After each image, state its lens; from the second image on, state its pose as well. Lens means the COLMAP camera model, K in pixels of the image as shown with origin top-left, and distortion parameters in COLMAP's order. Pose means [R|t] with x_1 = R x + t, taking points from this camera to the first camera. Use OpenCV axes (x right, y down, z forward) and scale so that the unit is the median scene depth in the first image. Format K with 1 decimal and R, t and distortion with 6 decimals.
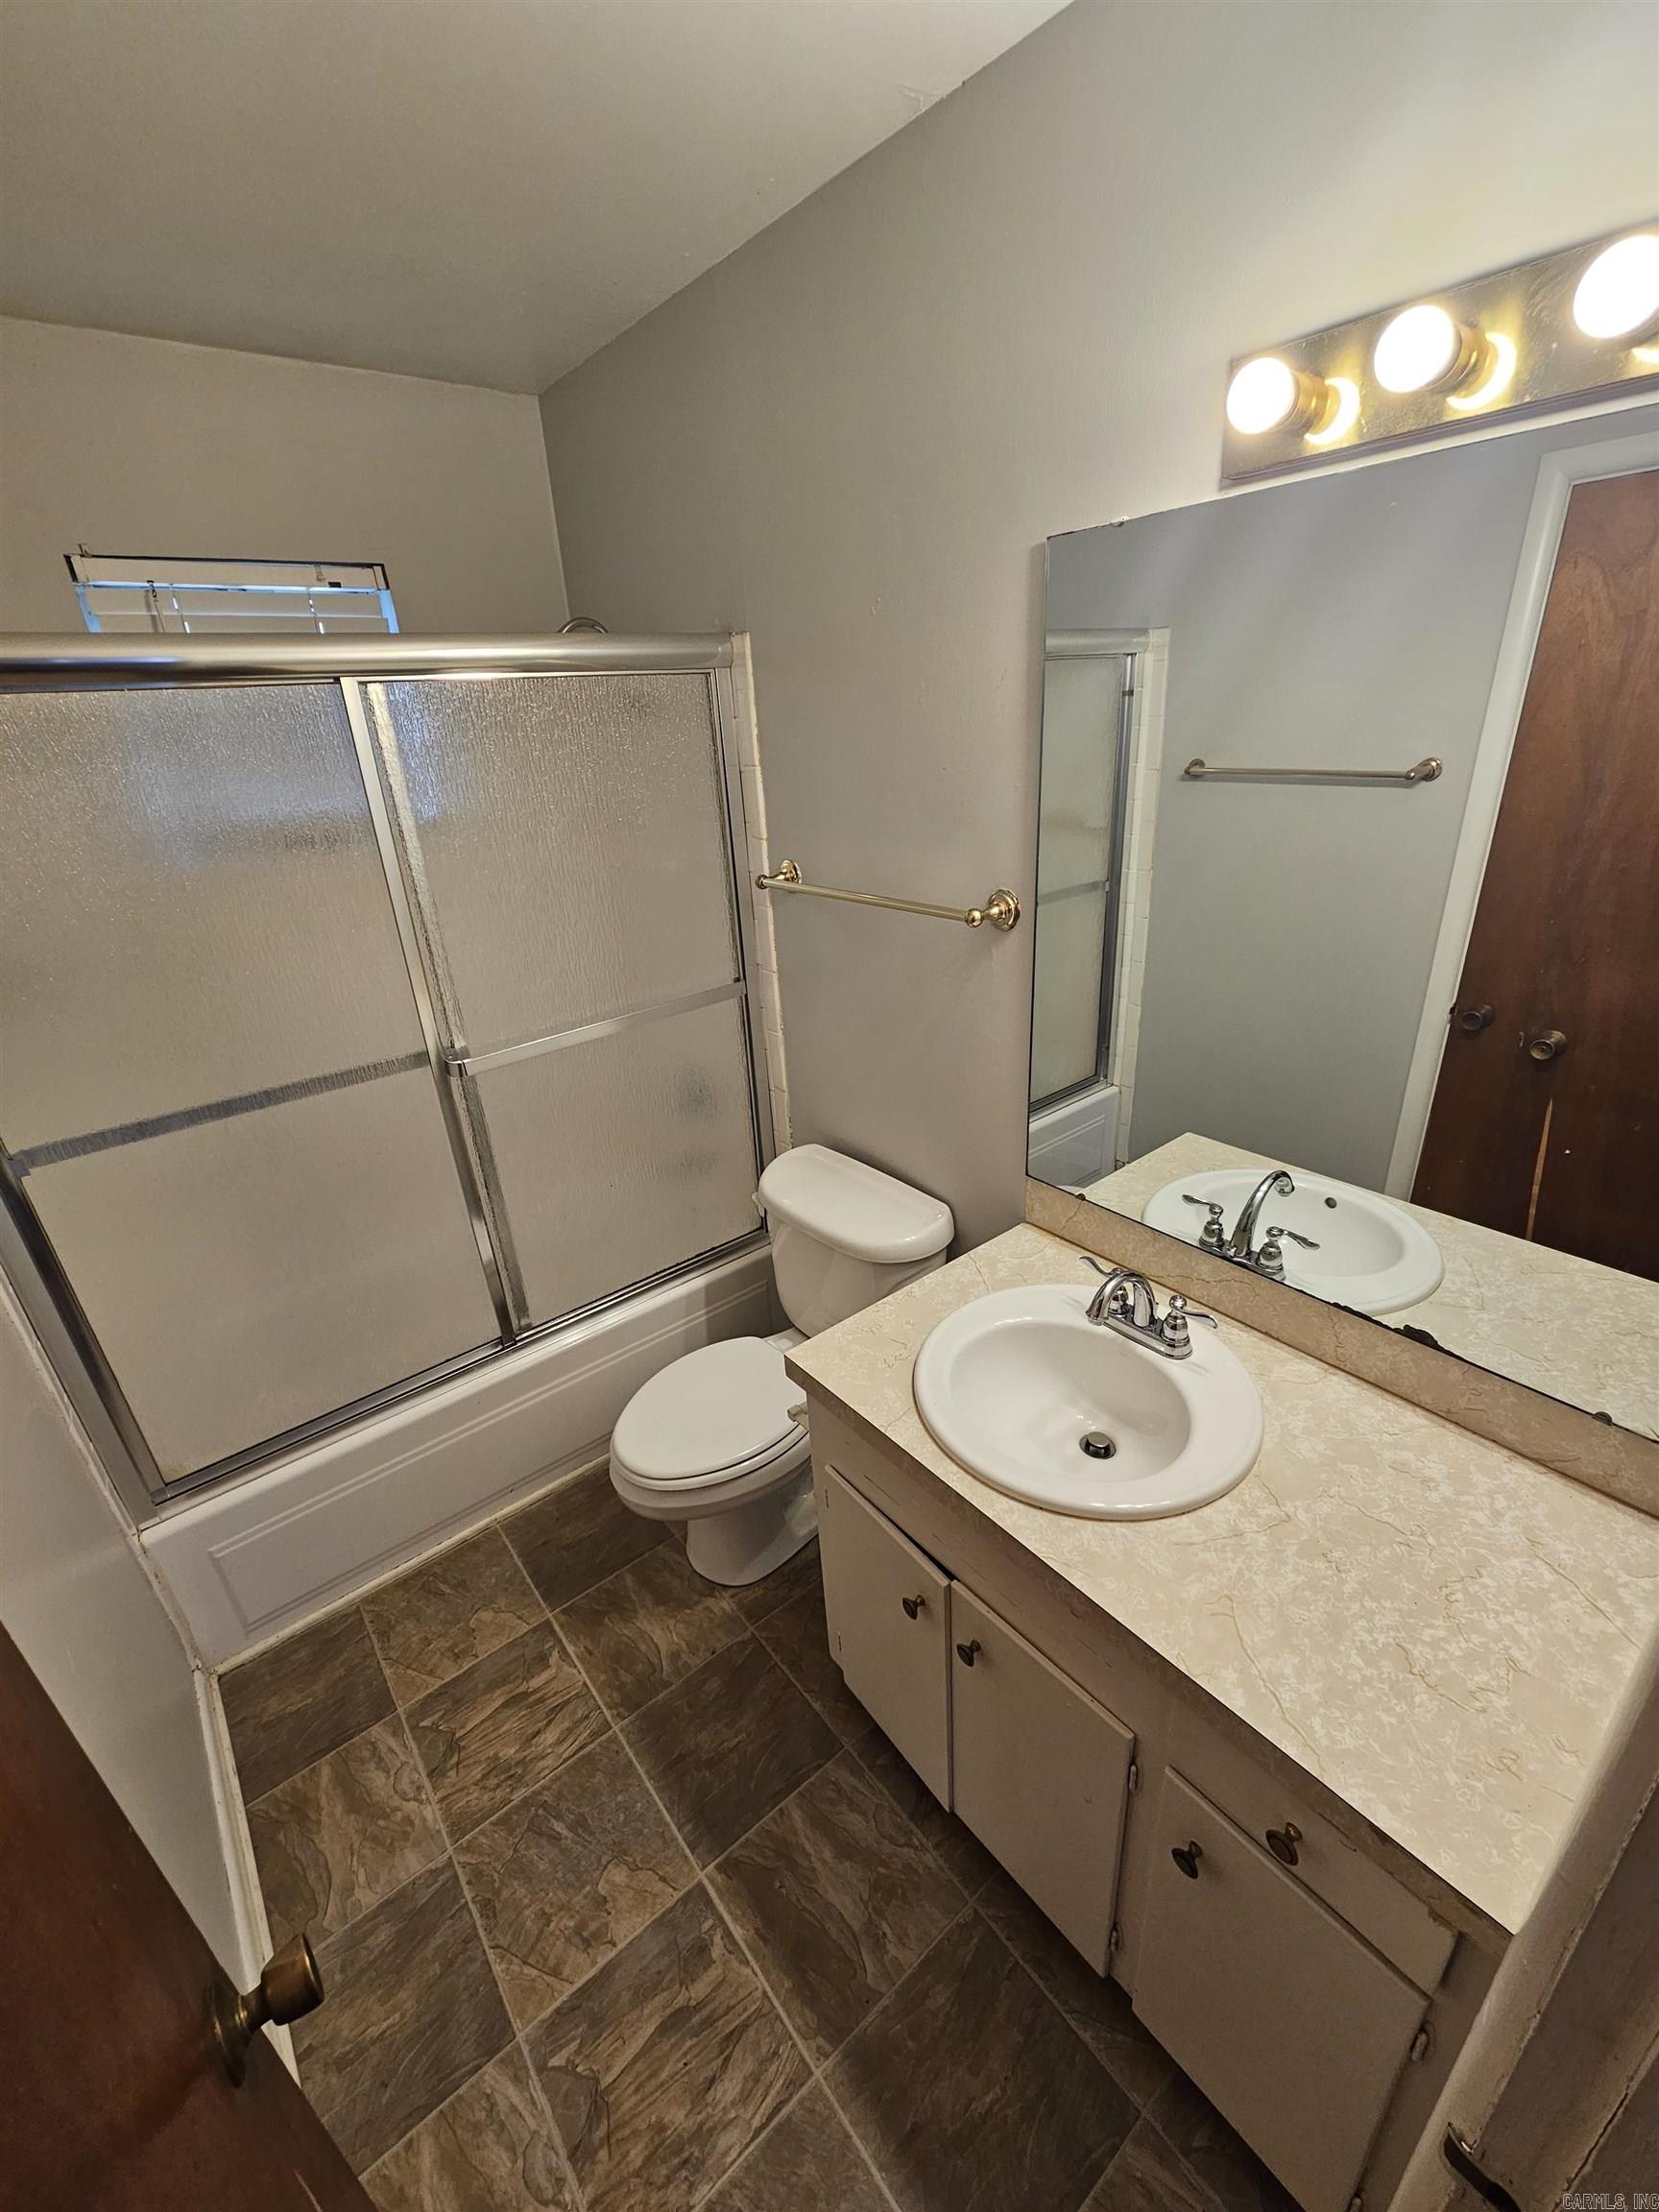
lens RADIAL K [[907.9, 0, 829.5], [0, 907.9, 1106.0], [0, 0, 1]] dist [-0.005295, 0.003353]
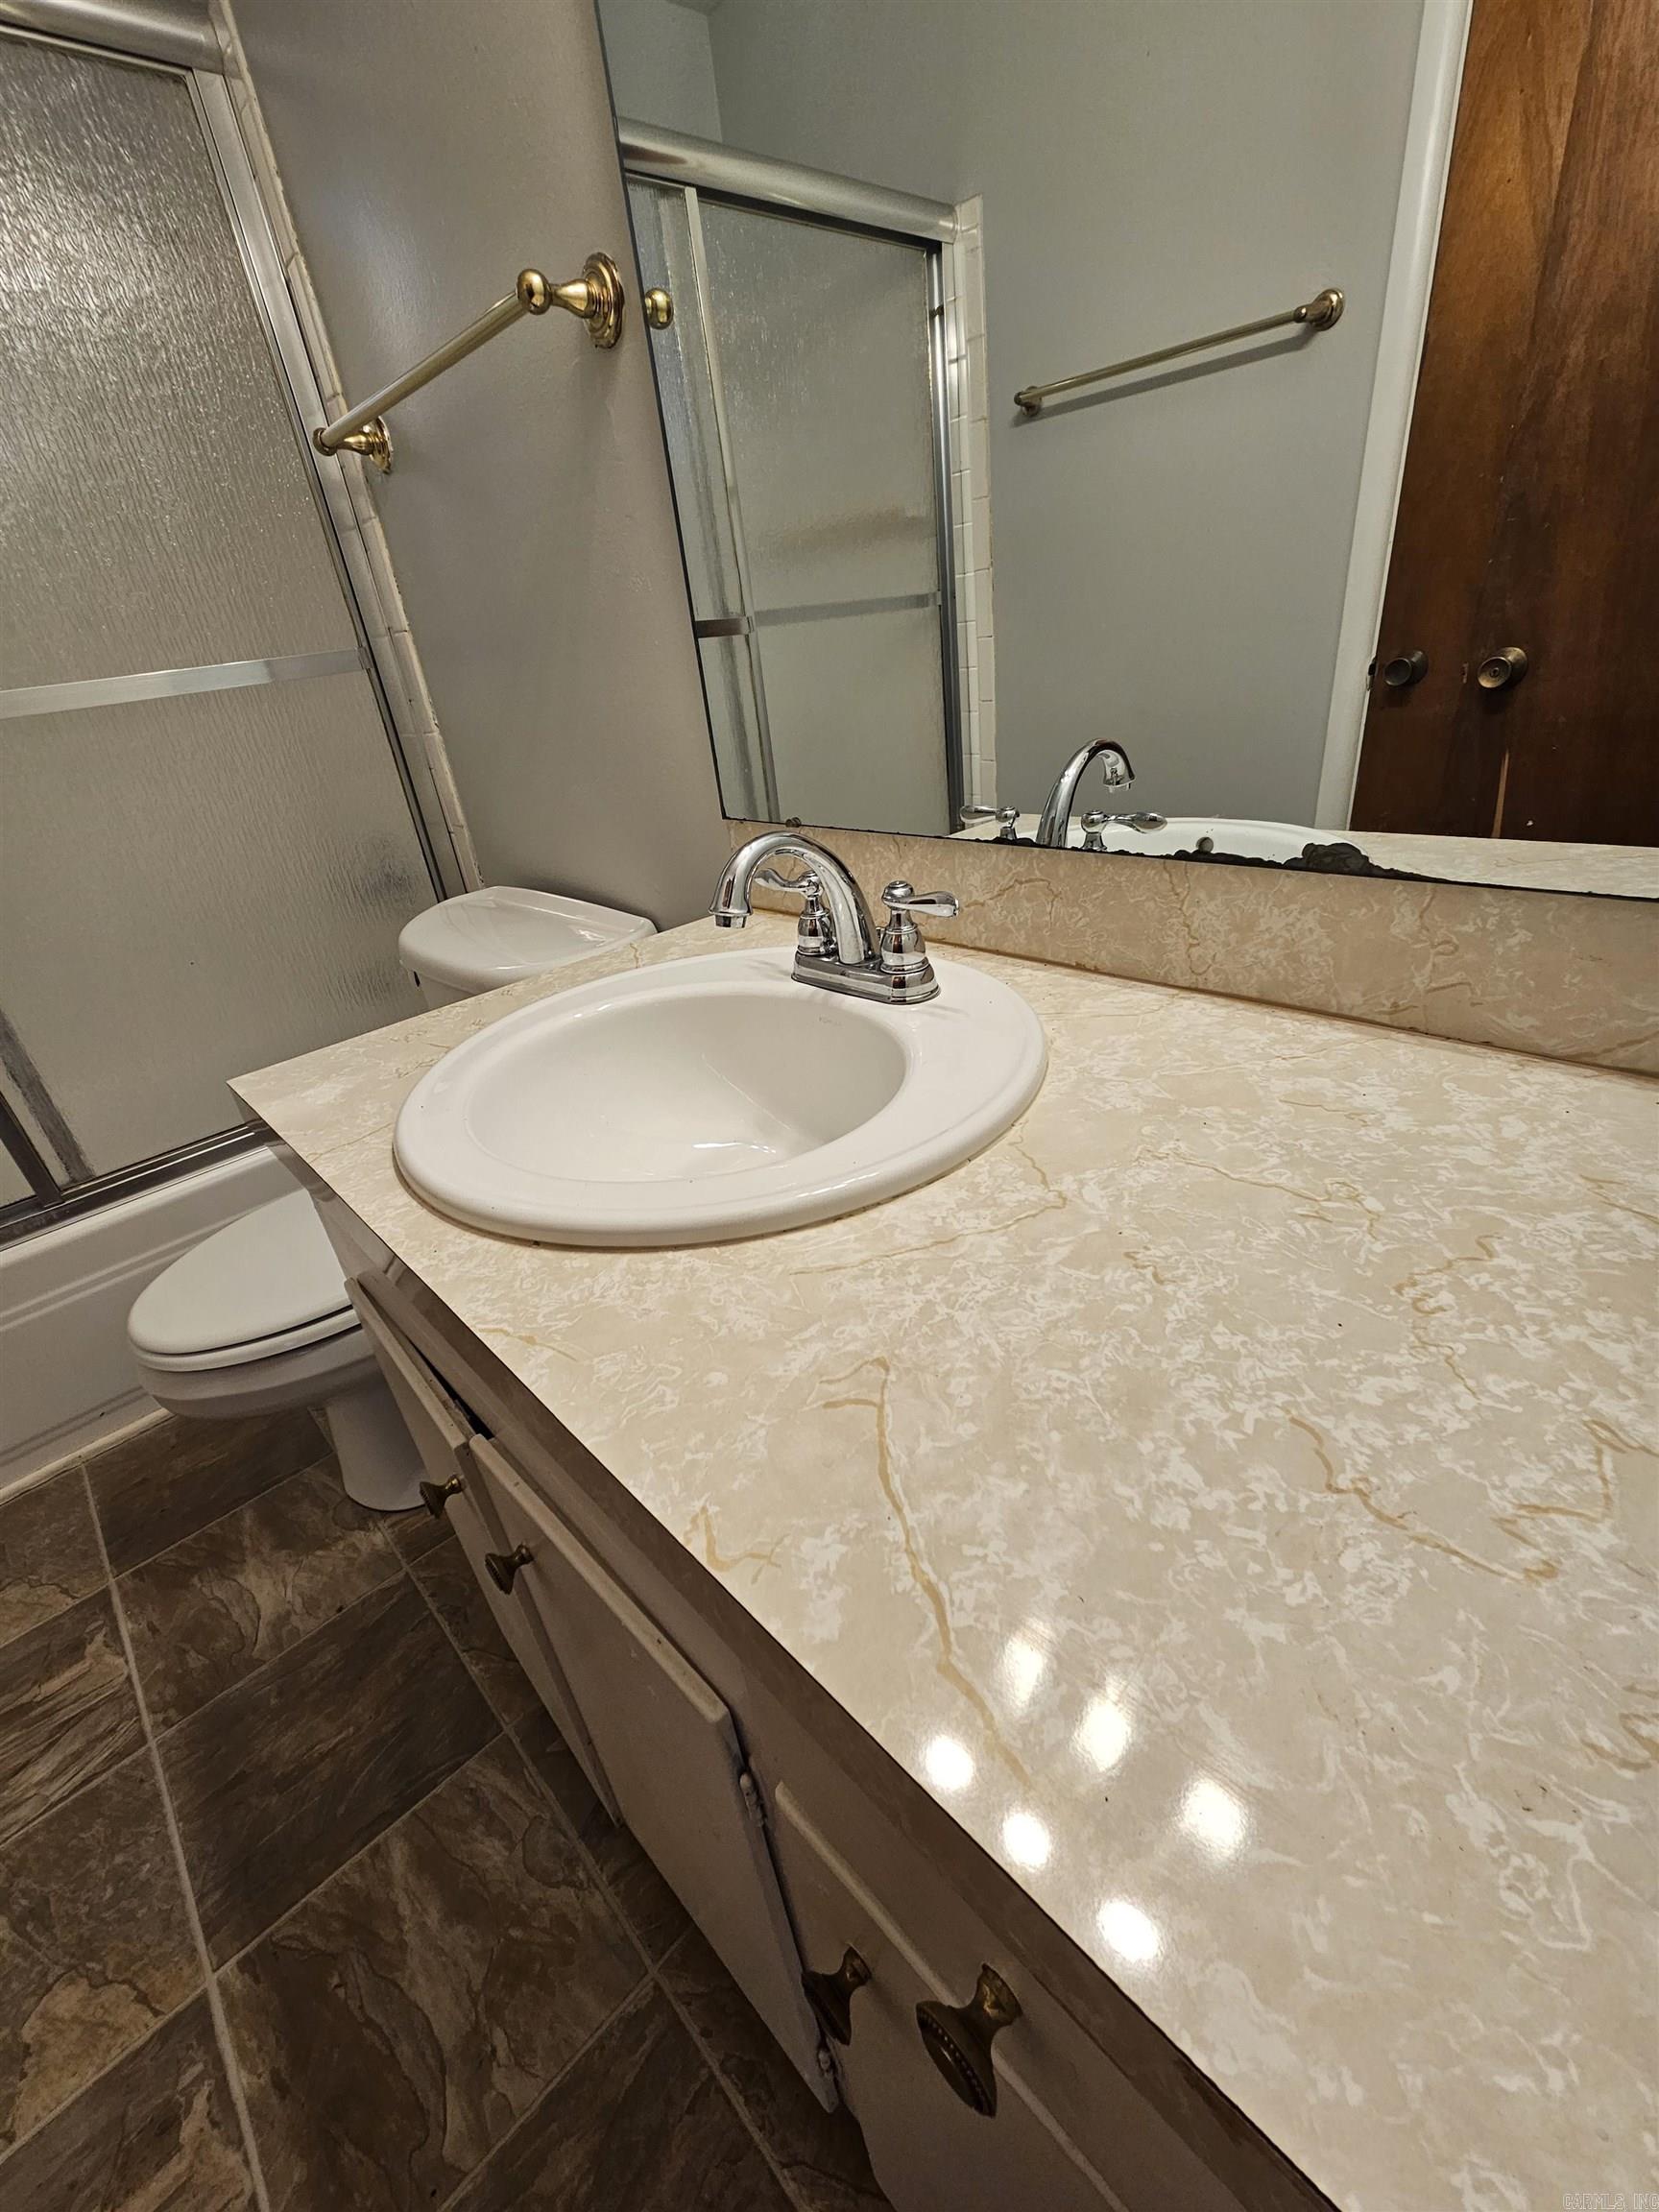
lens RADIAL K [[907.9, 0, 829.5], [0, 907.9, 1106.0], [0, 0, 1]] dist [-0.005295, 0.003353]
pose [[0.995038, -0.083448, 0.054187, 0.300826], [0.079948, 0.994753, 0.063827, 0.299644], [-0.059229, -0.059178, 0.996489, 0.456452]]
